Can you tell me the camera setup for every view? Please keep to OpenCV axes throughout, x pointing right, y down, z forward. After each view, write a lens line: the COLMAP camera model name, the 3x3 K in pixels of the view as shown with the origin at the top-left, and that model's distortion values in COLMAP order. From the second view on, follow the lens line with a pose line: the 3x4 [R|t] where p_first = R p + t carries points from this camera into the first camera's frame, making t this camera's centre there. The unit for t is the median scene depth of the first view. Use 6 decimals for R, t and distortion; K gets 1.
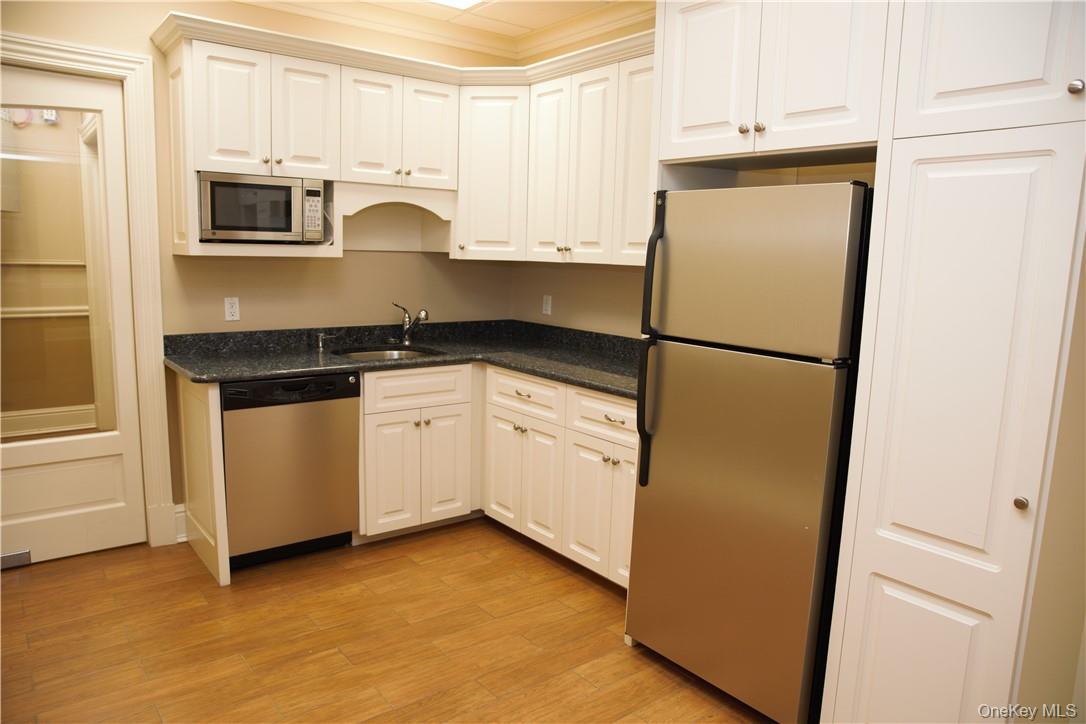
lens RADIAL K [[729.4, 0, 543.0], [0, 729.4, 362.0], [0, 0, 1]] dist [-0.050302, -0.000017]
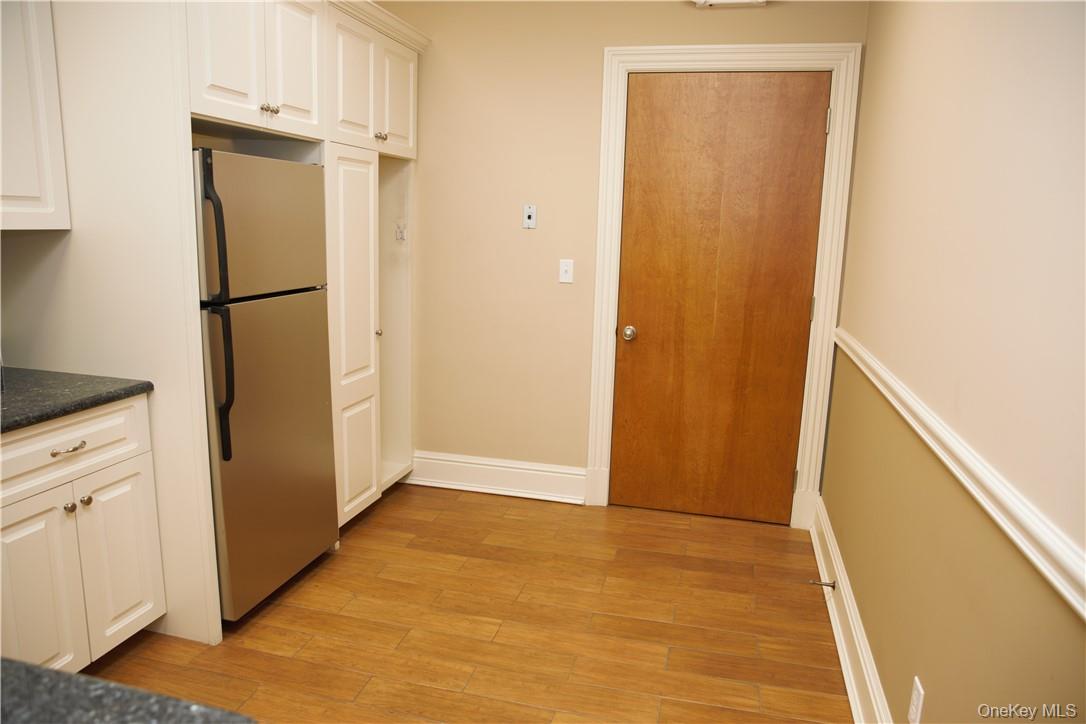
lens RADIAL K [[729.4, 0, 543.0], [0, 729.4, 362.0], [0, 0, 1]] dist [-0.050302, -0.000017]
pose [[-0.608519, -0.183004, 0.772149, -0.841903], [0.074781, 0.955489, 0.285391, -0.193805], [-0.790008, 0.231408, -0.567748, 1.219491]]
